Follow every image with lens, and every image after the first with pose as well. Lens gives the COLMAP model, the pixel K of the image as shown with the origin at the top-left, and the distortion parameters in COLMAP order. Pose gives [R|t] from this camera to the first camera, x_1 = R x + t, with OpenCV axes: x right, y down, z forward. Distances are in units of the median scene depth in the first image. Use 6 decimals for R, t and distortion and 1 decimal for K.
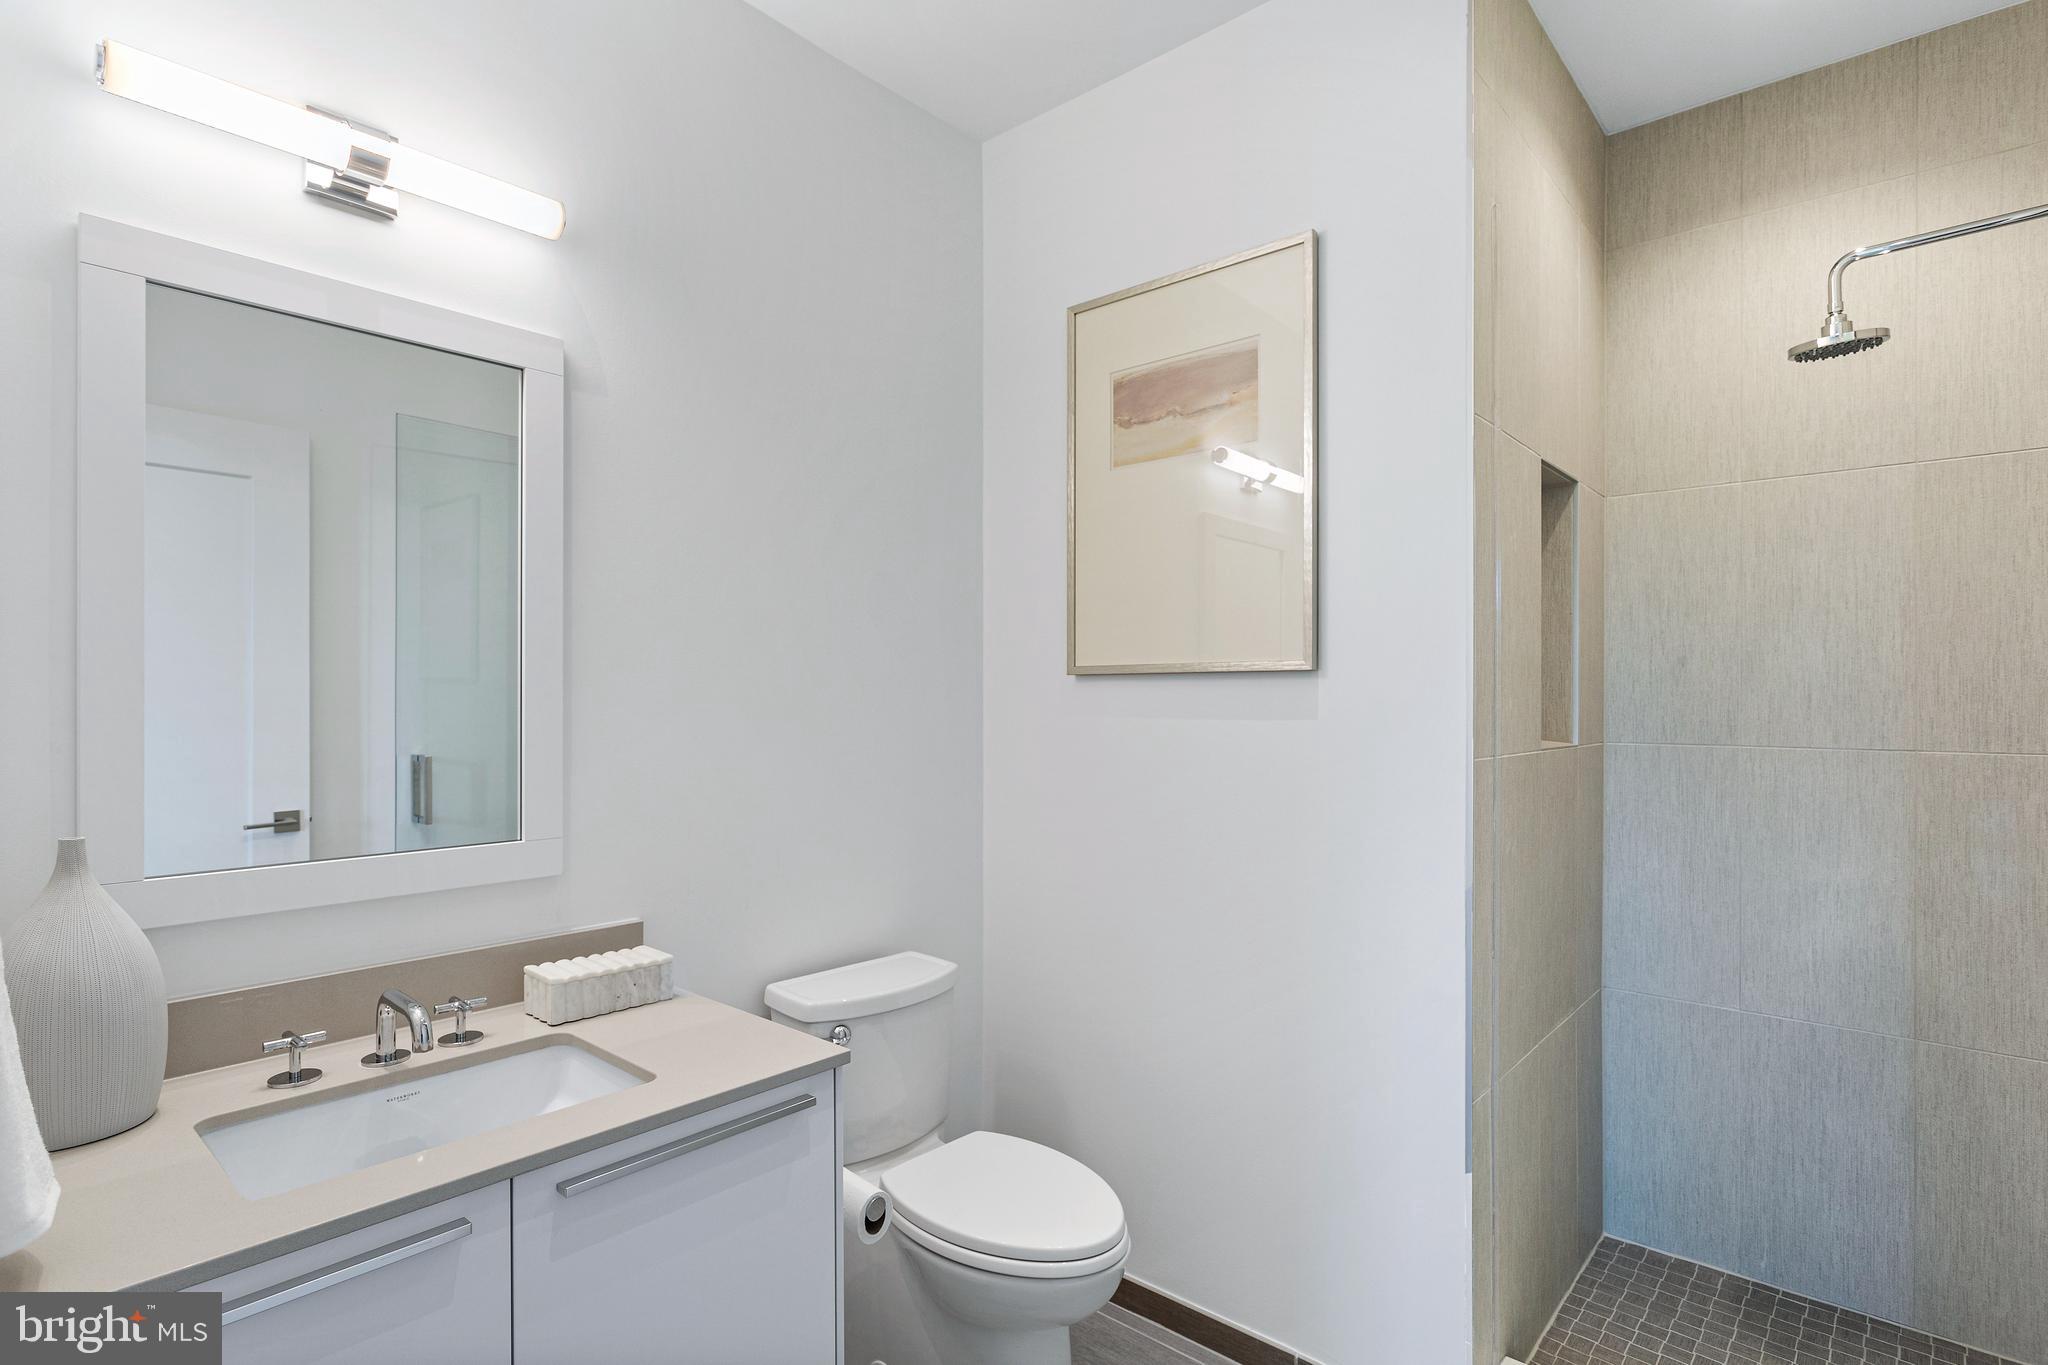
lens RADIAL K [[1023.4, 0, 1023.6], [0, 1023.4, 692.4], [0, 0, 1]] dist [0.003899, 0.001735]
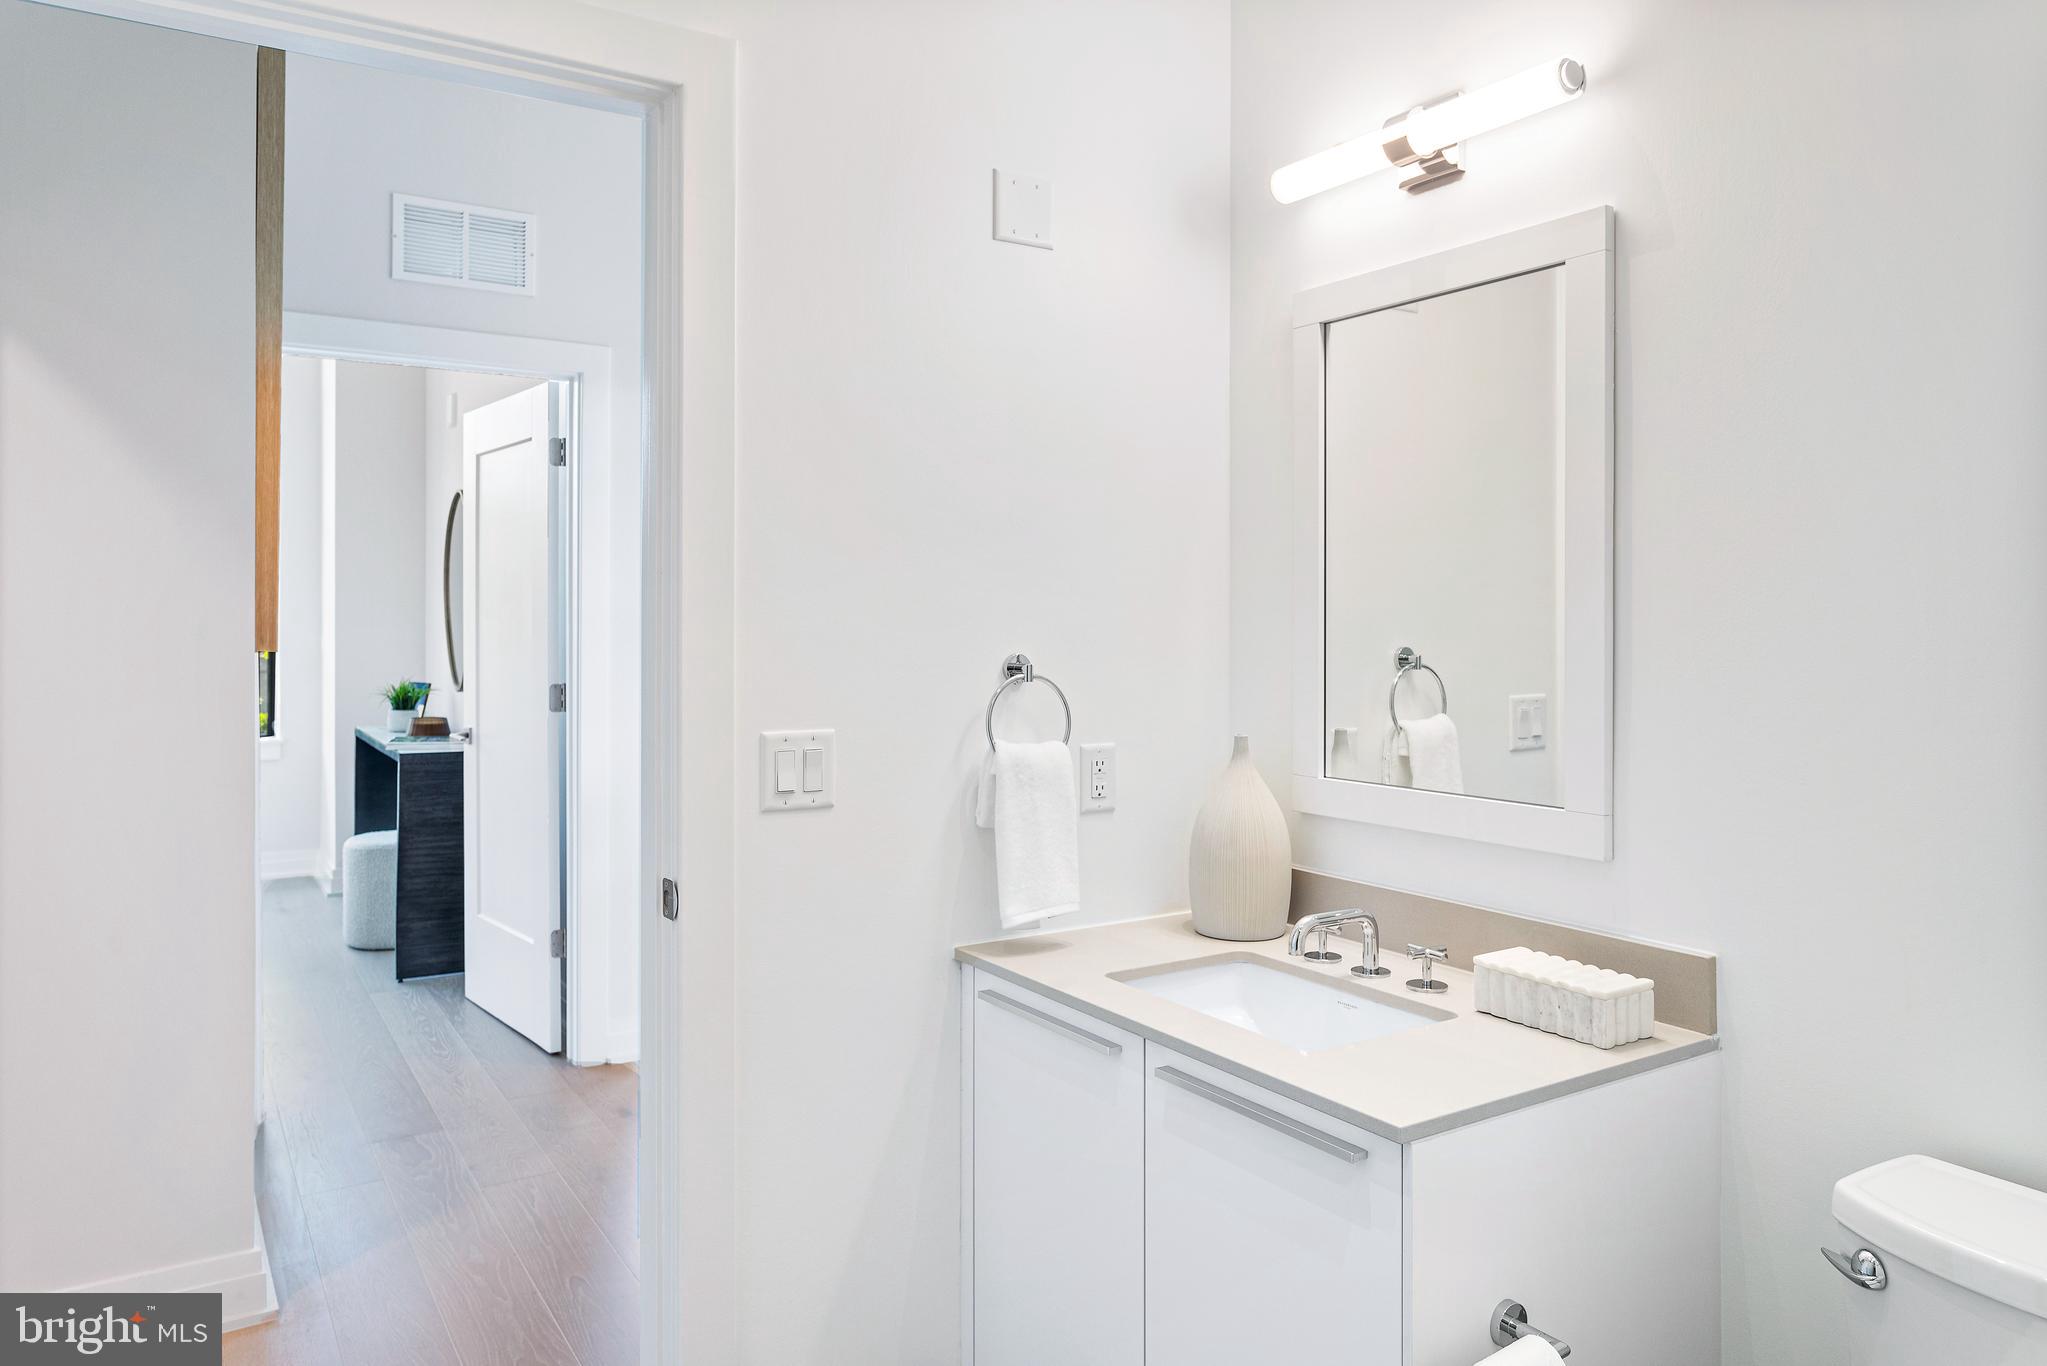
lens RADIAL K [[1396.8, 0, 1027.0], [0, 1396.8, 615.9], [0, 0, 1]] dist [-0.004042, -0.000270]
pose [[-0.249867, -0.005479, -0.968265, 0.847592], [-0.004263, 0.999981, -0.004558, -0.011320], [0.968271, 0.002989, -0.249886, 0.953750]]
